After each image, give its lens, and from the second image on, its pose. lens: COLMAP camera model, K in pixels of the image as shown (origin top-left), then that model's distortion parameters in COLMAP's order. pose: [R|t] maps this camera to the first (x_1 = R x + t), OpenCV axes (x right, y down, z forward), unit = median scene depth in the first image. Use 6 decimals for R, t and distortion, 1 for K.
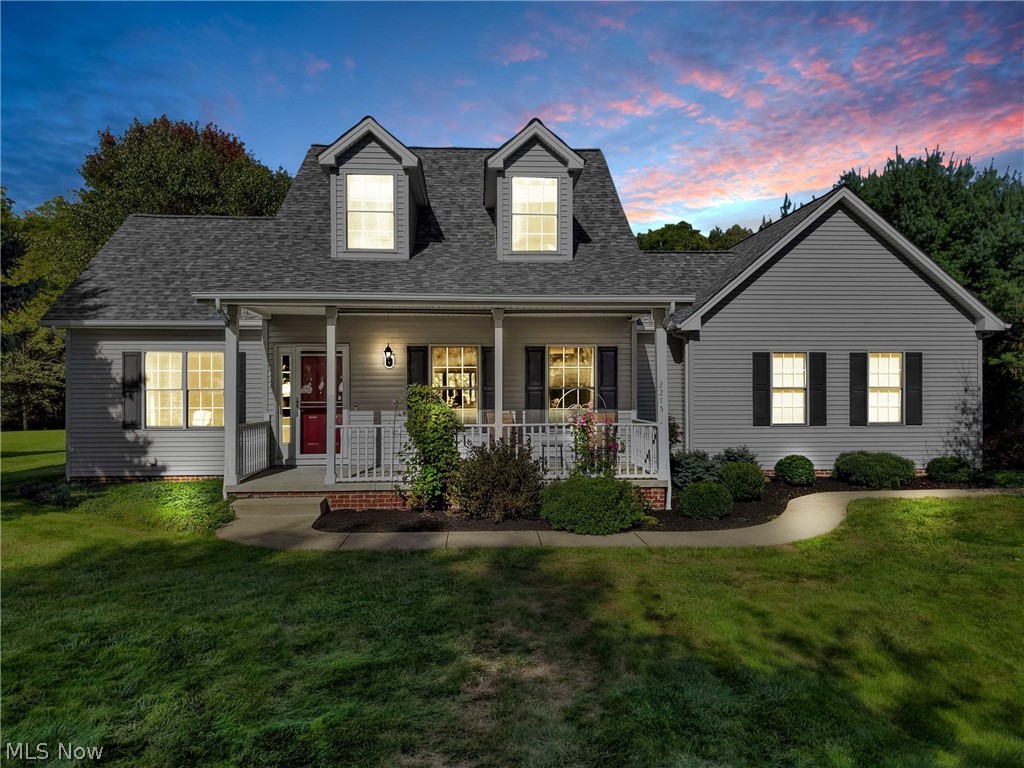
lens RADIAL K [[687.7, 0, 512.0], [0, 687.7, 384.0], [0, 0, 1]] dist [0.013200, -0.003060]
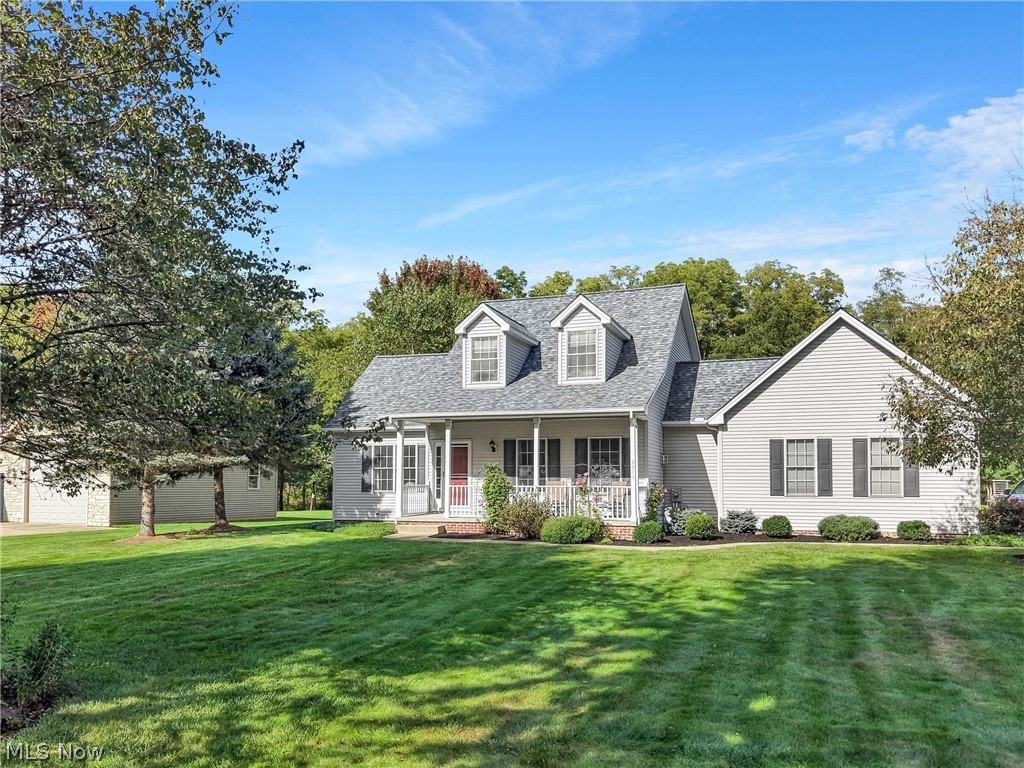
lens RADIAL K [[763.7, 0, 511.2], [0, 763.7, 445.8], [0, 0, 1]] dist [0.036500, -0.001177]
pose [[0.921842, -0.013234, -0.387341, 0.508849], [-0.001497, 0.999288, -0.037705, 0.024459], [0.387564, 0.035338, 0.921165, -0.594762]]
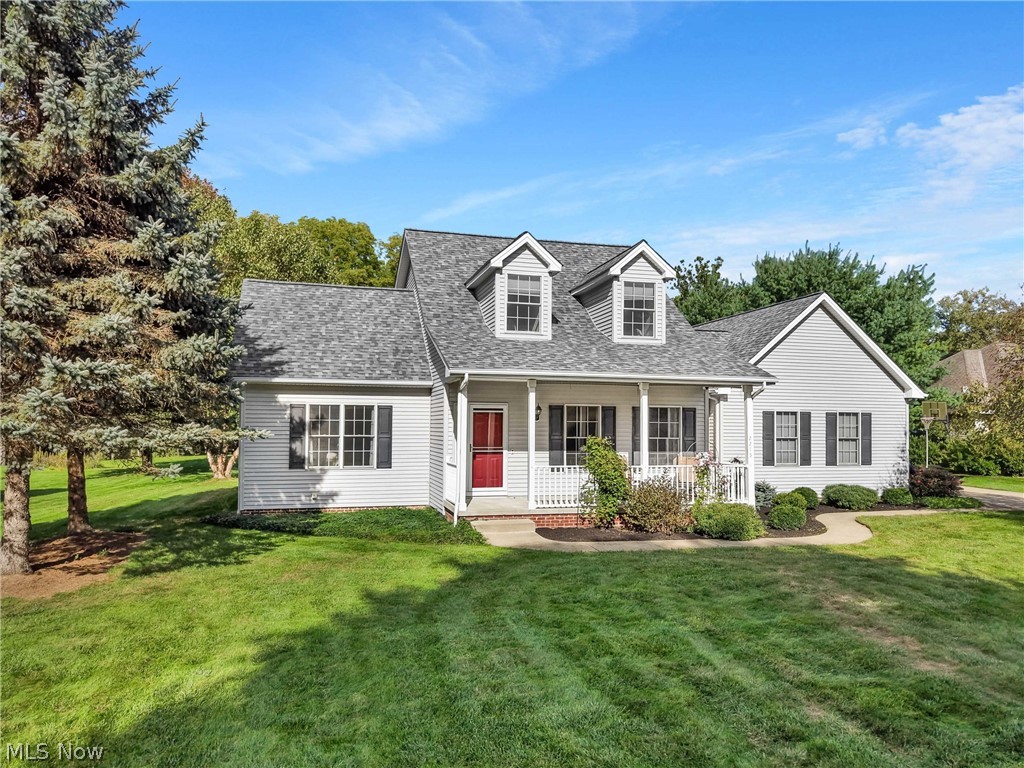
lens RADIAL K [[683.7, 0, 498.2], [0, 683.7, 396.3], [0, 0, 1]] dist [-0.001170, -0.001970]
pose [[0.984164, 0.019113, 0.176225, -0.435651], [-0.013146, 0.999302, -0.034965, -0.022818], [-0.176771, 0.032095, 0.983729, -0.247902]]
